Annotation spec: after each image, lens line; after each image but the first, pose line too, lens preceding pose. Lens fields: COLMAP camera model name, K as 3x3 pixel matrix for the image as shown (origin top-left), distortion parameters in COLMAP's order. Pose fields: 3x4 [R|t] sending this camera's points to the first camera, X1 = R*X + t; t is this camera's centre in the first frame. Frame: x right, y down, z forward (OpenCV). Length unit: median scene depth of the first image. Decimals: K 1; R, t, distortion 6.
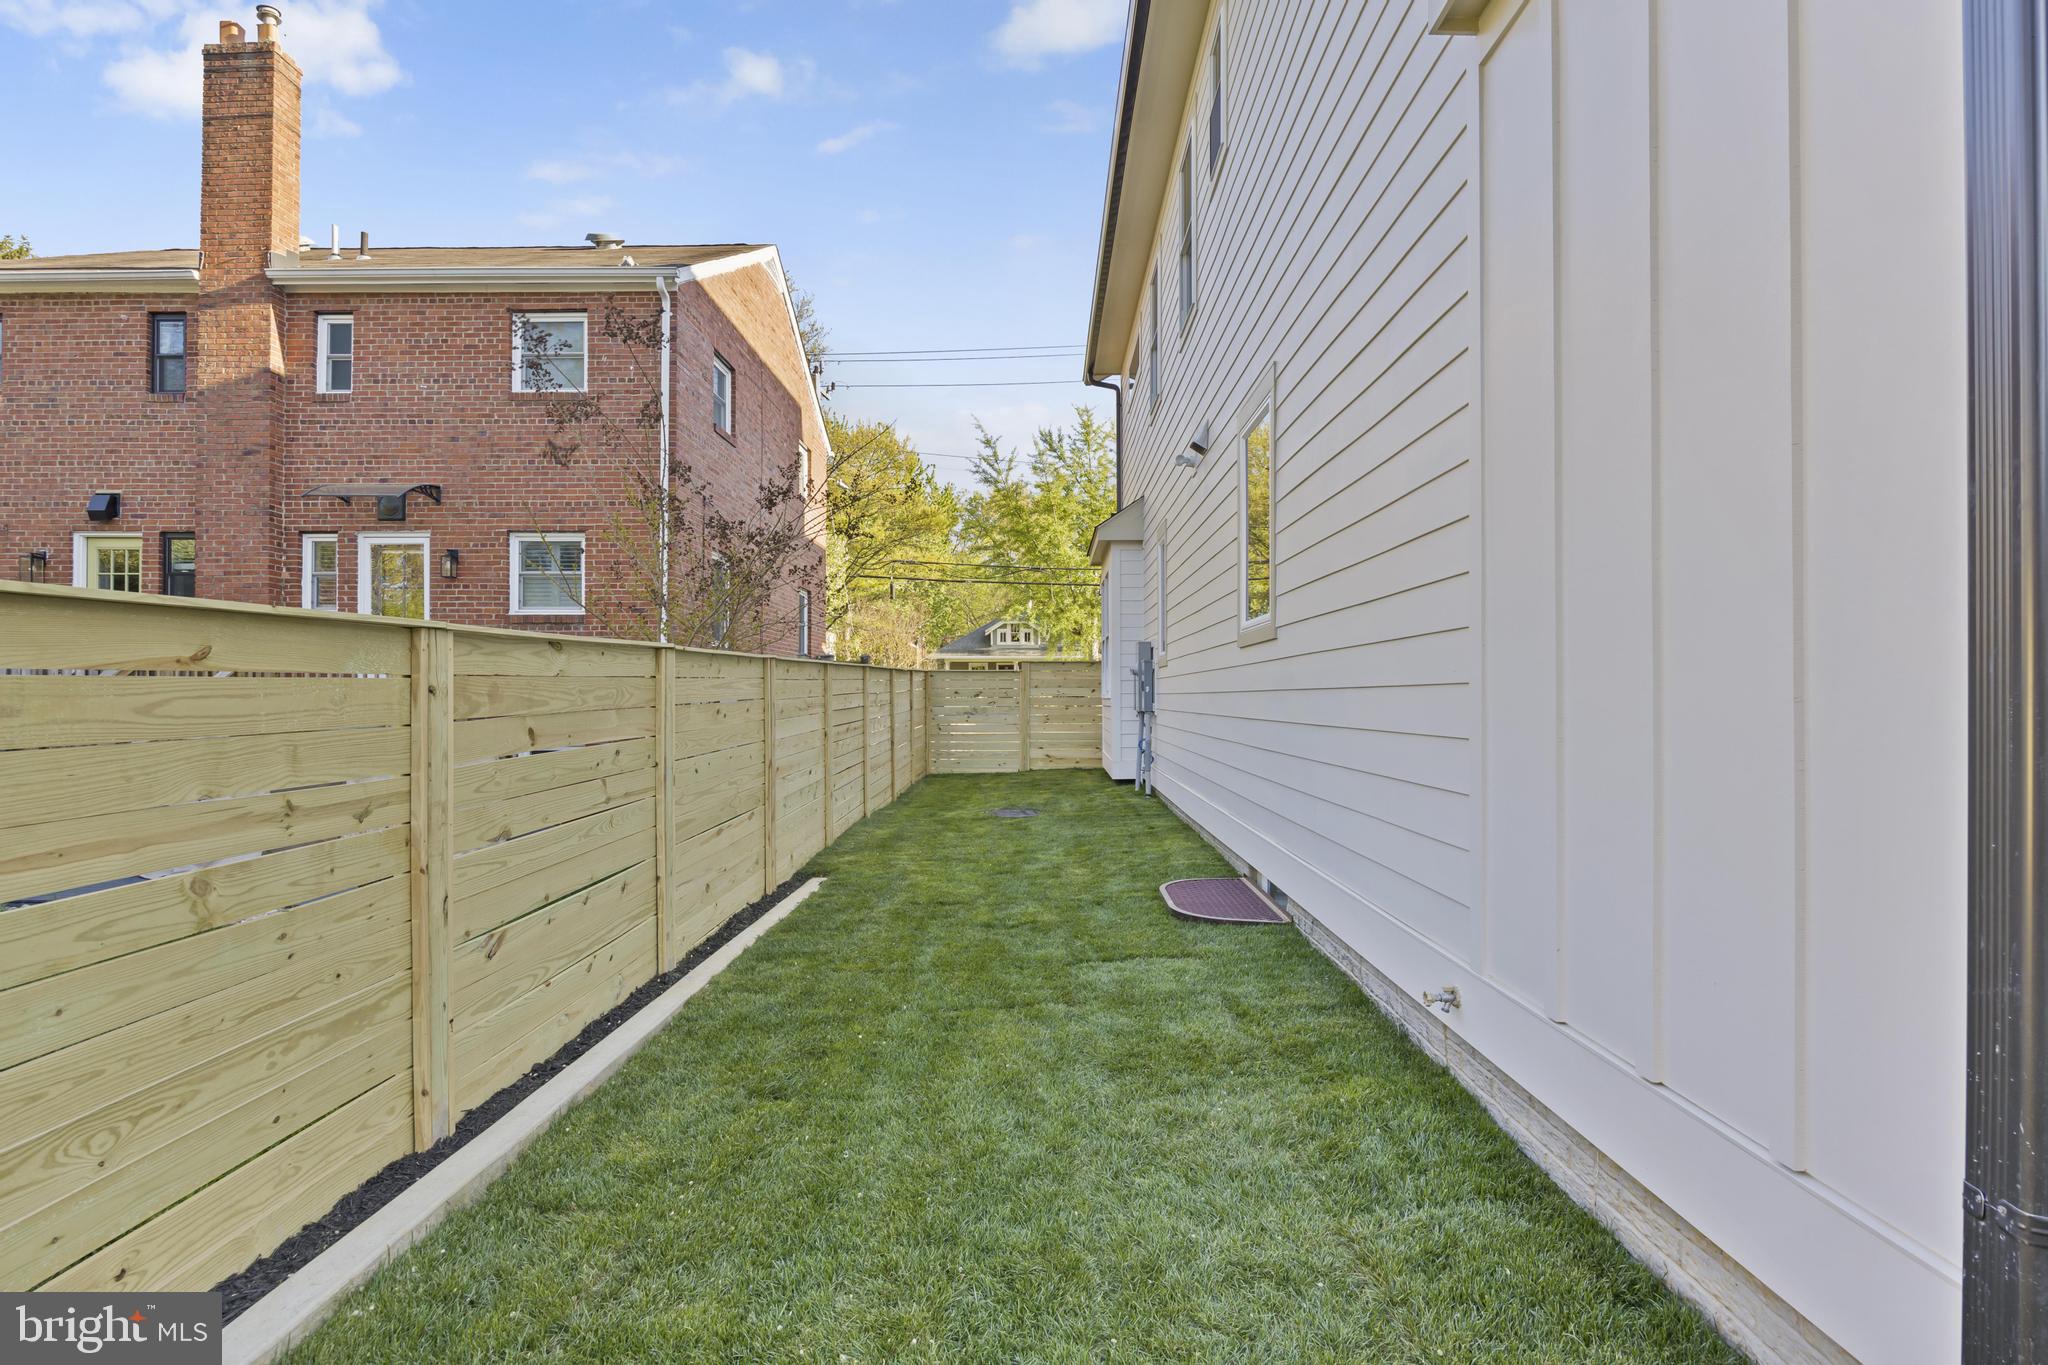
lens RADIAL K [[979.8, 0, 1029.8], [0, 979.8, 694.2], [0, 0, 1]] dist [-0.009928, -0.000724]
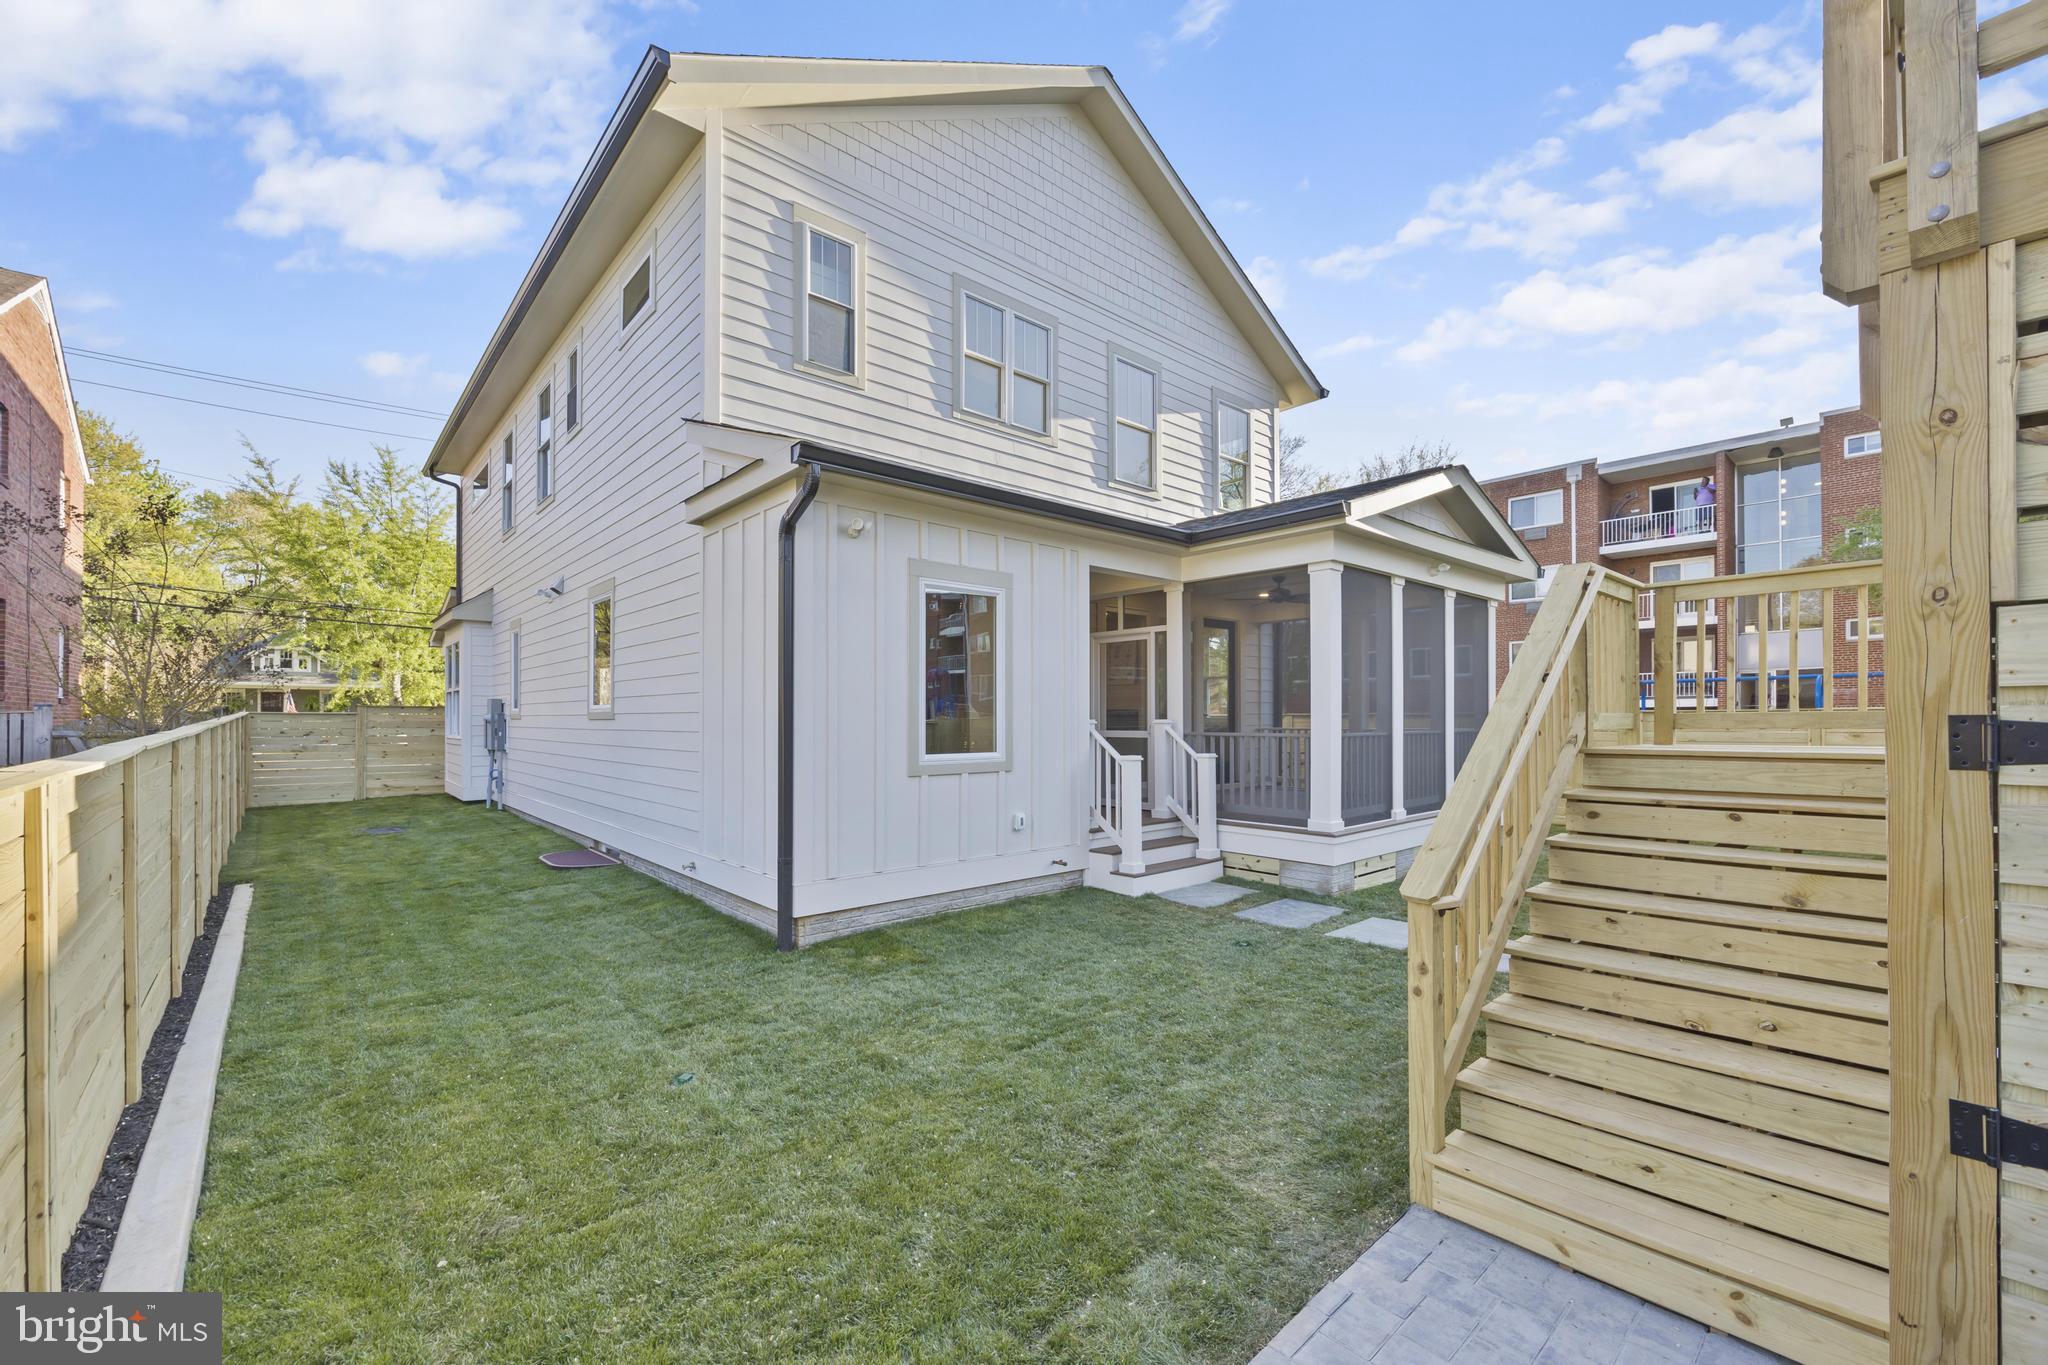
lens RADIAL K [[826.4, 0, 1012.0], [0, 826.4, 718.6], [0, 0, 1]] dist [0.000631, 0.000149]
pose [[0.744499, 0.005284, 0.667602, -0.092730], [-0.004922, 0.999985, -0.002426, -0.020935], [-0.667605, -0.001480, 0.744514, -0.271989]]
